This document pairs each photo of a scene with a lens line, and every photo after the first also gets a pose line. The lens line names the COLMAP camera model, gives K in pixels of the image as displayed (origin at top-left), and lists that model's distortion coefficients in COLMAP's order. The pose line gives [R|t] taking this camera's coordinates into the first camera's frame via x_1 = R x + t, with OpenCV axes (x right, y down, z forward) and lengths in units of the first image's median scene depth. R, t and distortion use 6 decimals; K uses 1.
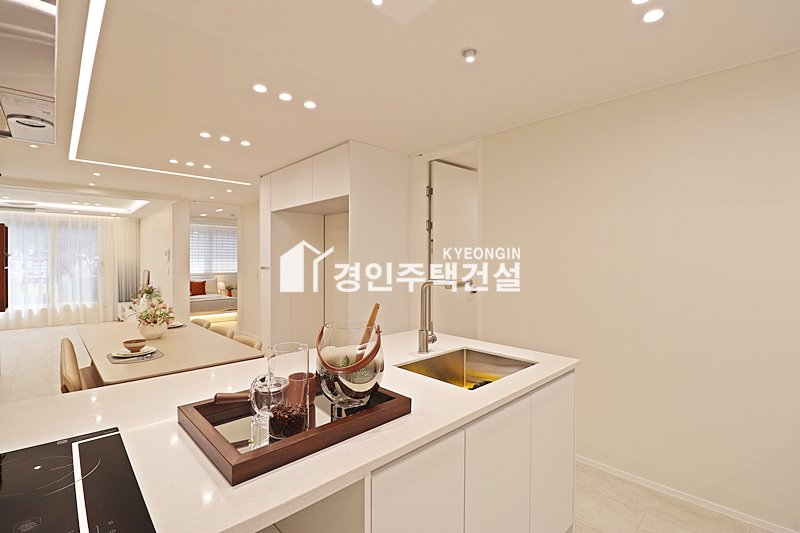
lens RADIAL K [[370.8, 0, 403.3], [0, 370.8, 262.5], [0, 0, 1]] dist [-0.003638, -0.008933]
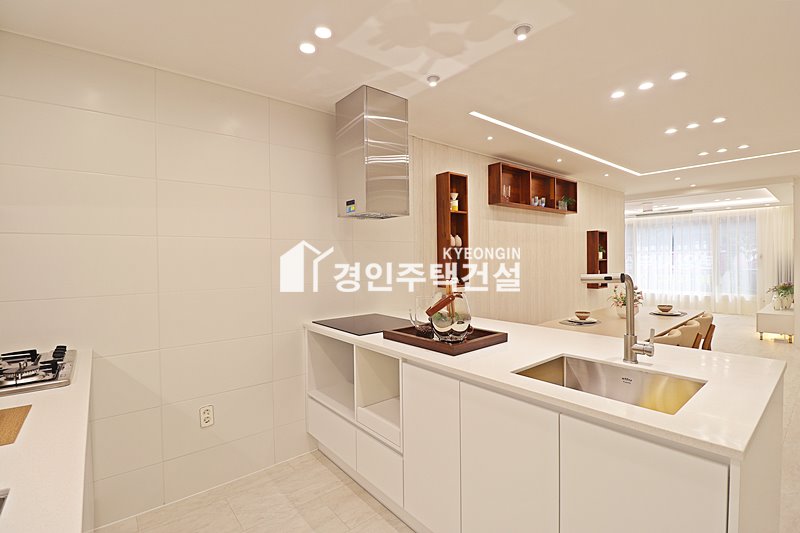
lens RADIAL K [[370.8, 0, 399.8], [0, 370.8, 261.5], [0, 0, 1]] dist [-0.003638, -0.008933]
pose [[-0.070263, 0.010559, -0.997473, 0.918685], [0.005166, 0.999934, 0.010221, 0.005732], [0.997515, -0.004435, -0.070313, 0.539587]]
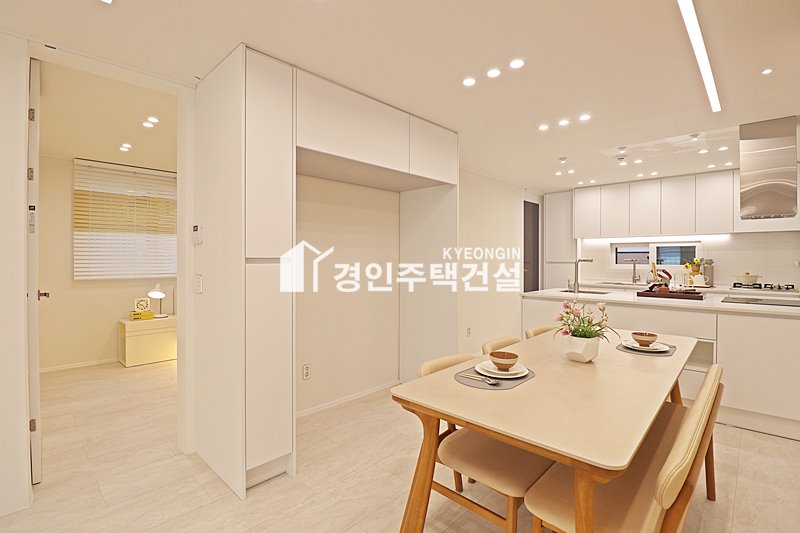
lens RADIAL K [[370.8, 0, 401.9], [0, 370.8, 260.9], [0, 0, 1]] dist [-0.003638, -0.008933]
pose [[-0.037649, -0.009092, 0.999250, -2.059201], [0.003833, 0.999950, 0.009243, 0.033352], [-0.999284, 0.004178, -0.037613, 2.093467]]
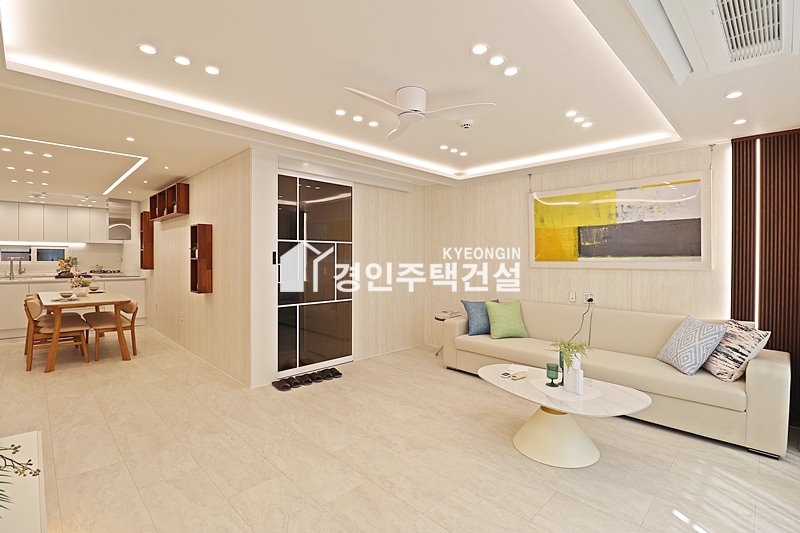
lens RADIAL K [[370.8, 0, 403.4], [0, 370.8, 260.6], [0, 0, 1]] dist [-0.003638, -0.008933]
pose [[-0.999759, -0.008031, -0.020428, -3.384487], [-0.008313, 0.999871, 0.013763, -0.002356], [0.020314, 0.013930, -0.999697, 4.323953]]
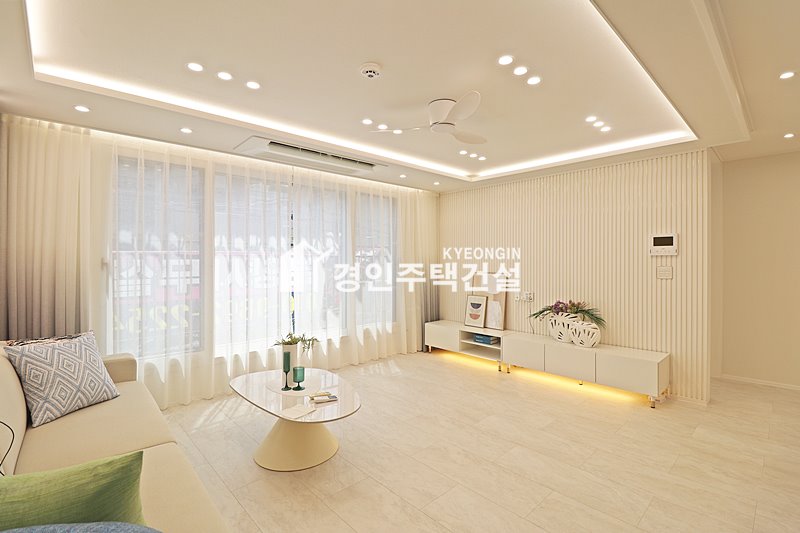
lens RADIAL K [[370.8, 0, 401.0], [0, 370.8, 263.2], [0, 0, 1]] dist [-0.003638, -0.008933]
pose [[0.999840, -0.004690, -0.017290, -3.572847], [0.004713, 0.999988, 0.001281, 0.016983], [0.017283, -0.001362, 0.999850, 1.586582]]
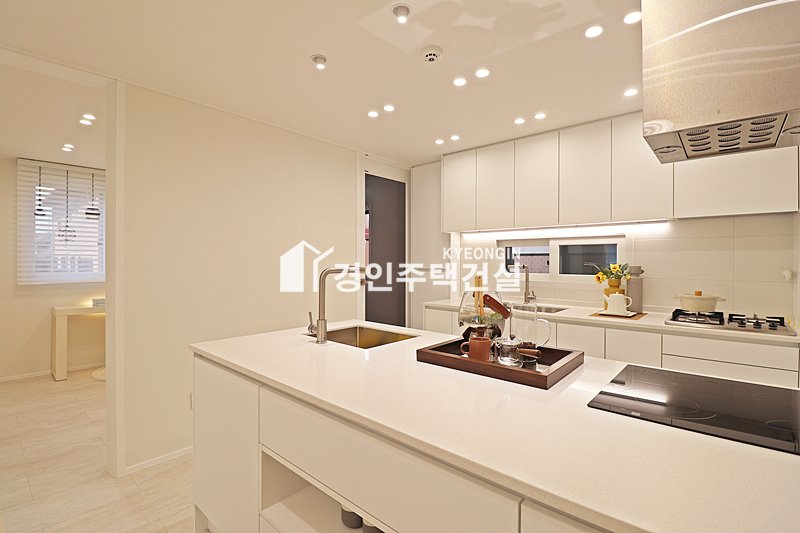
lens RADIAL K [[370.8, 0, 393.0], [0, 370.8, 265.8], [0, 0, 1]] dist [-0.003638, -0.008933]
pose [[-0.071057, -0.014692, 0.997364, -0.948186], [0.002417, 0.999886, 0.014902, 0.026959], [-0.997469, 0.003470, -0.071013, 0.894166]]
